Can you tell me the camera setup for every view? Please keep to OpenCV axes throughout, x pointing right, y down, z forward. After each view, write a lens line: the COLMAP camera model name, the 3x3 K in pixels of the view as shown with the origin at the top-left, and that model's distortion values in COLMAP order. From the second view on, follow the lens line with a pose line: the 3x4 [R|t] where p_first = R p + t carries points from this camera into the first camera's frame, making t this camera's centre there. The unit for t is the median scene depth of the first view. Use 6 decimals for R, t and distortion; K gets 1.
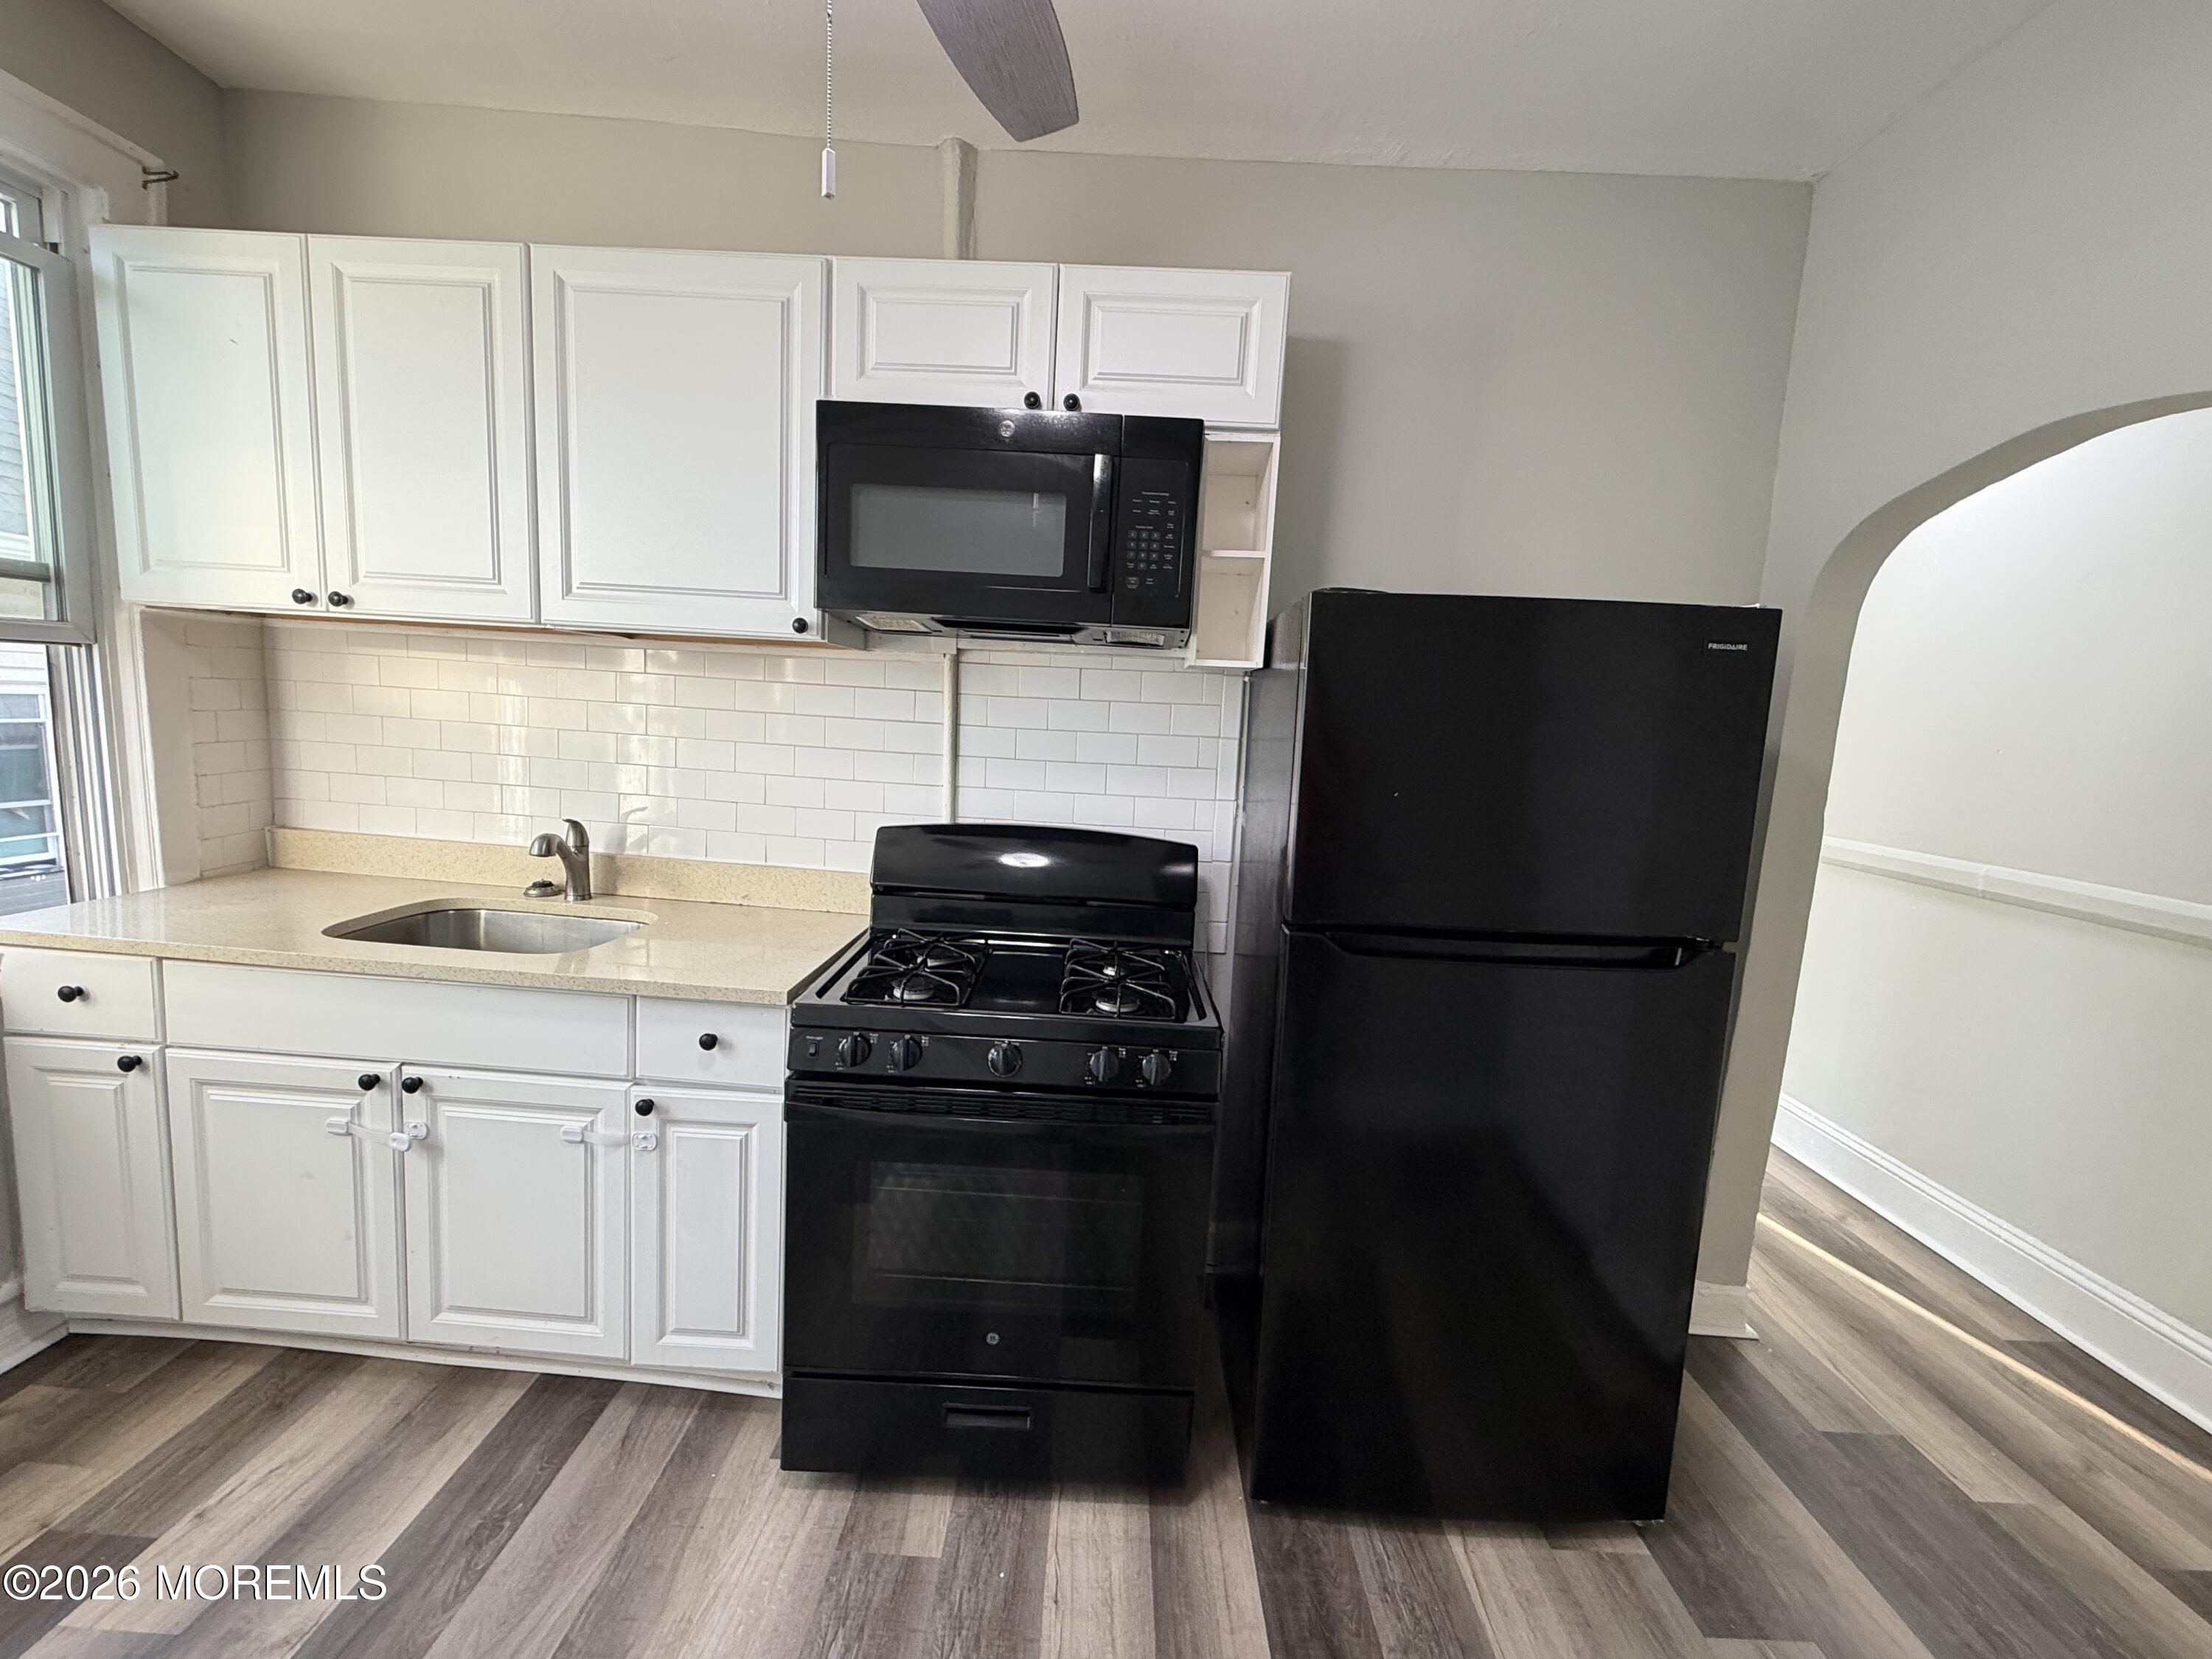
lens RADIAL K [[925.4, 0, 1102.6], [0, 925.4, 828.5], [0, 0, 1]] dist [-0.001283, 0.000302]
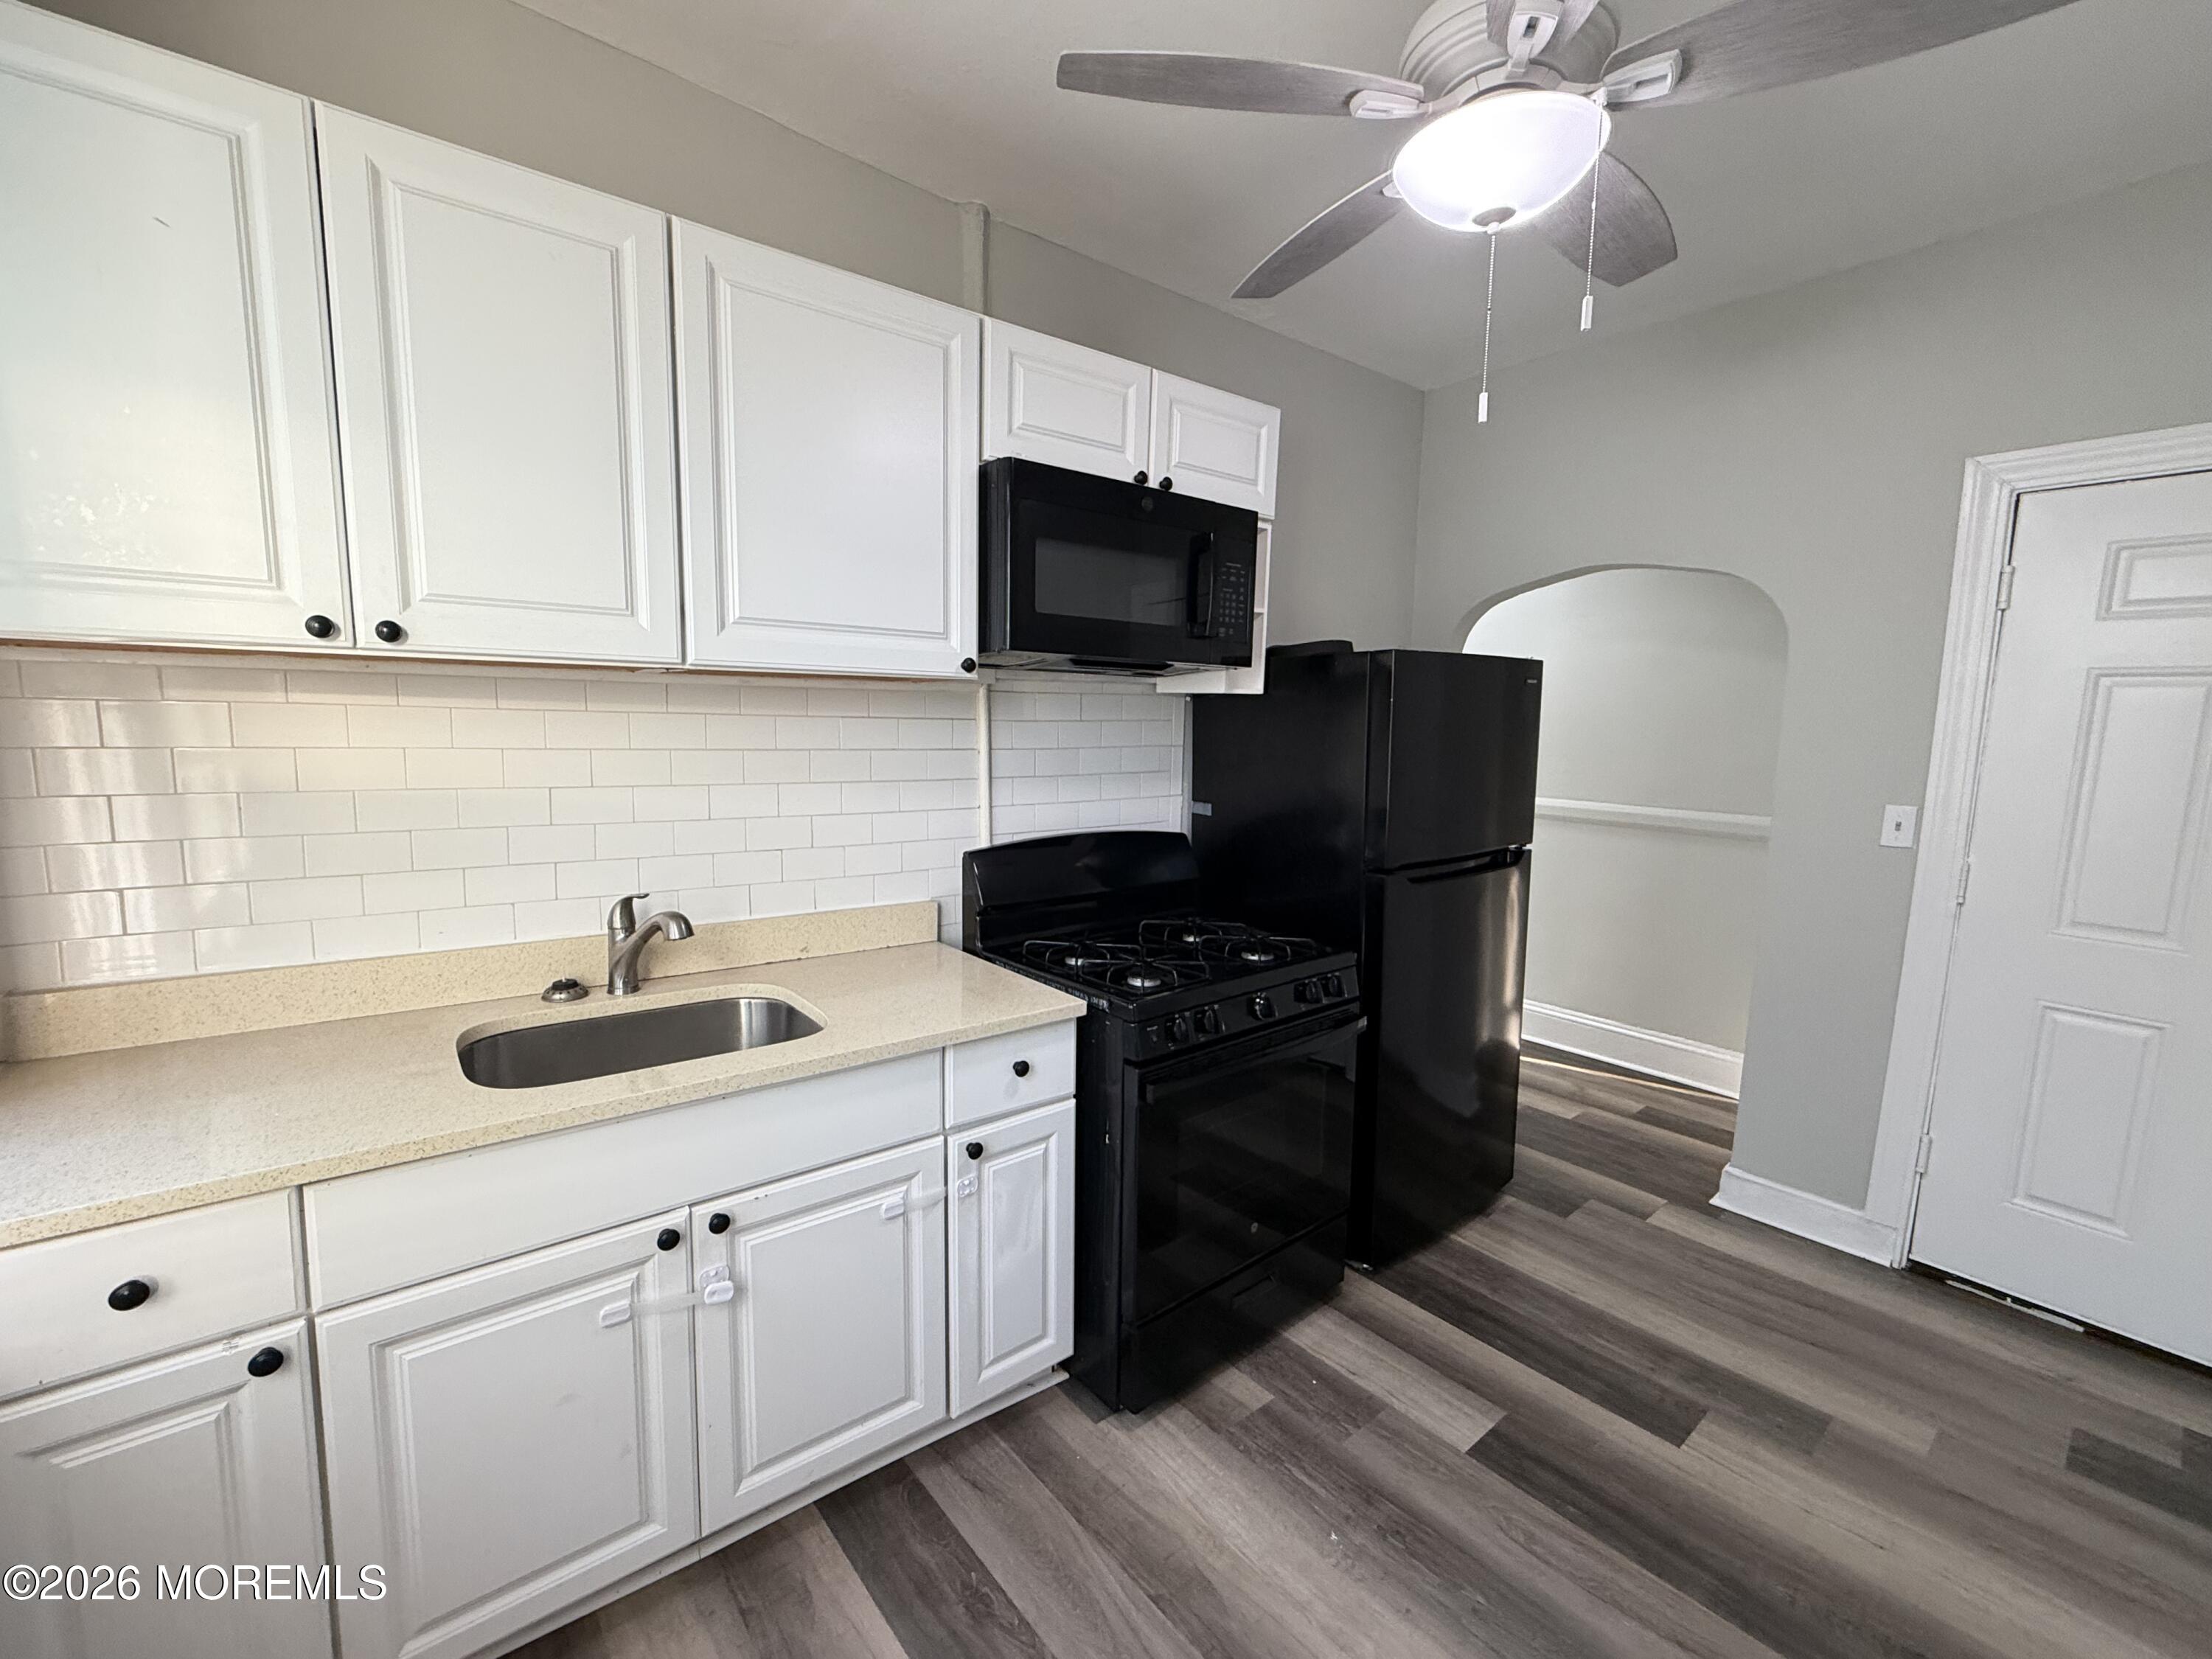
lens RADIAL K [[925.4, 0, 1102.6], [0, 925.4, 828.5], [0, 0, 1]] dist [-0.001283, 0.000302]
pose [[0.763948, -0.119410, 0.634133, -0.931010], [0.108671, 0.992501, 0.055975, -0.083661], [-0.636061, 0.026150, 0.771195, 0.118145]]
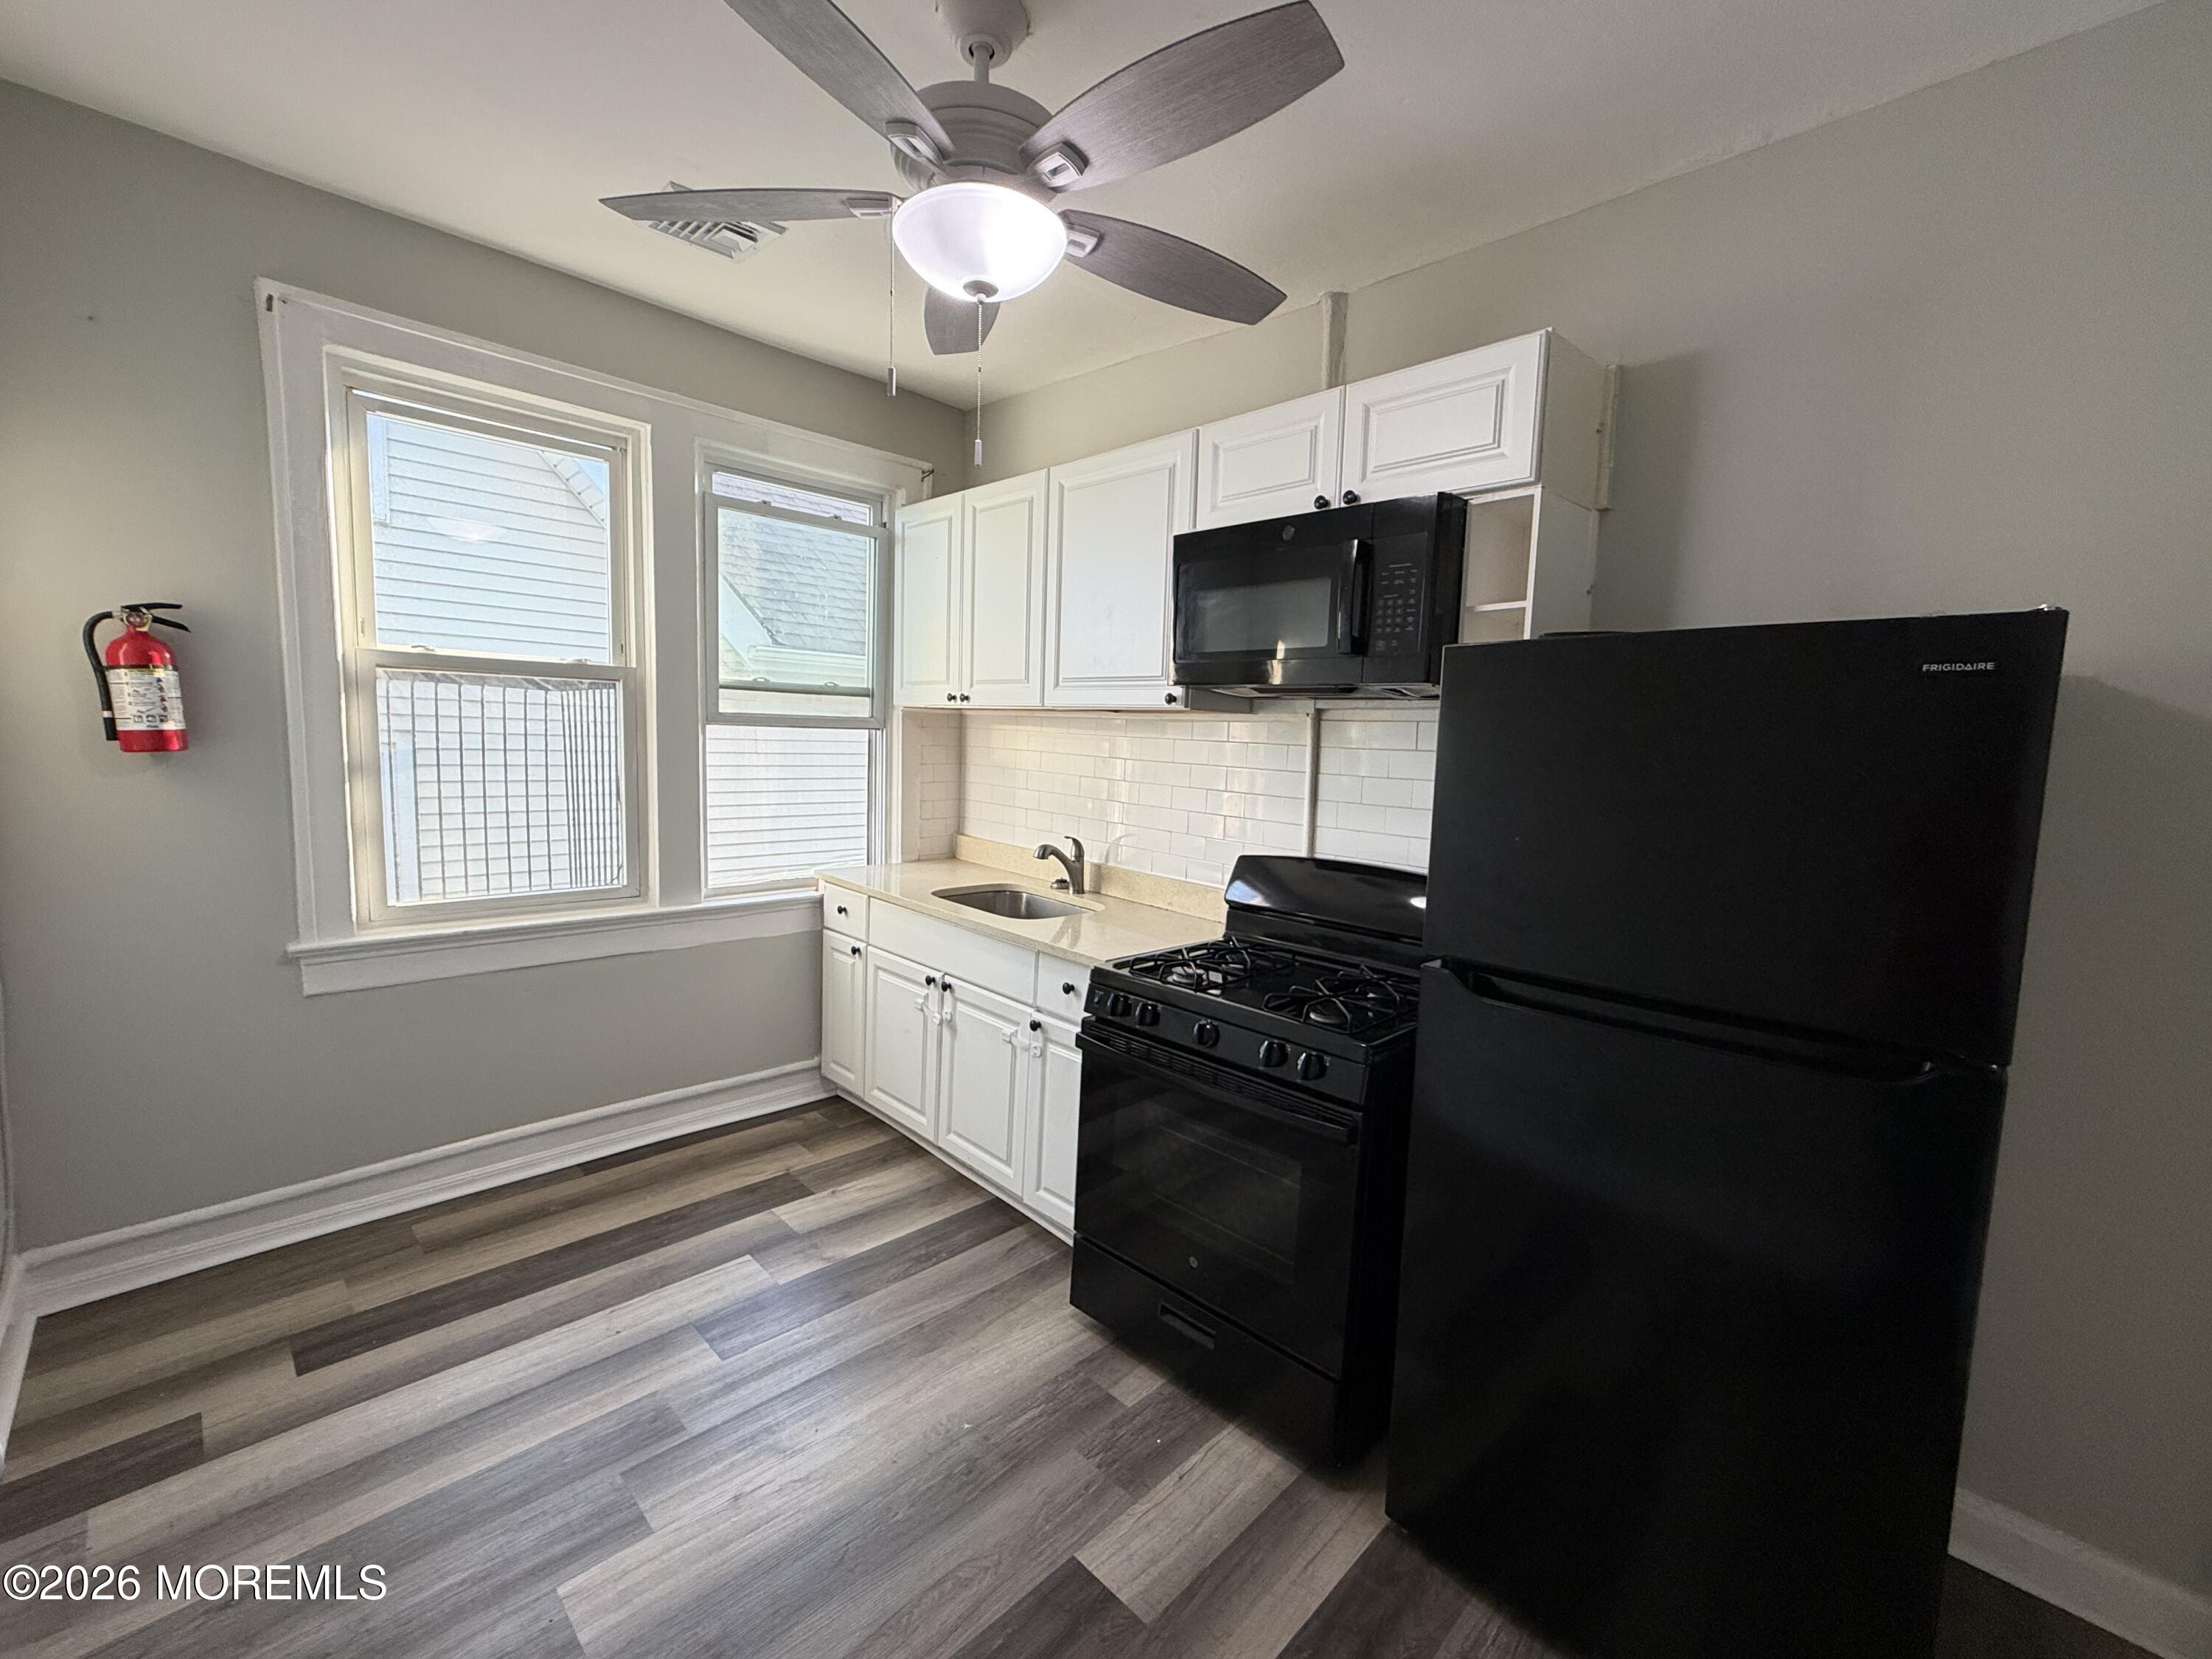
lens RADIAL K [[925.4, 0, 1102.6], [0, 925.4, 828.5], [0, 0, 1]] dist [-0.001283, 0.000302]
pose [[0.719256, 0.043421, -0.693386, 0.570406], [-0.087998, 0.995701, -0.028928, 0.017370], [0.689149, 0.081823, 0.719985, -0.023078]]
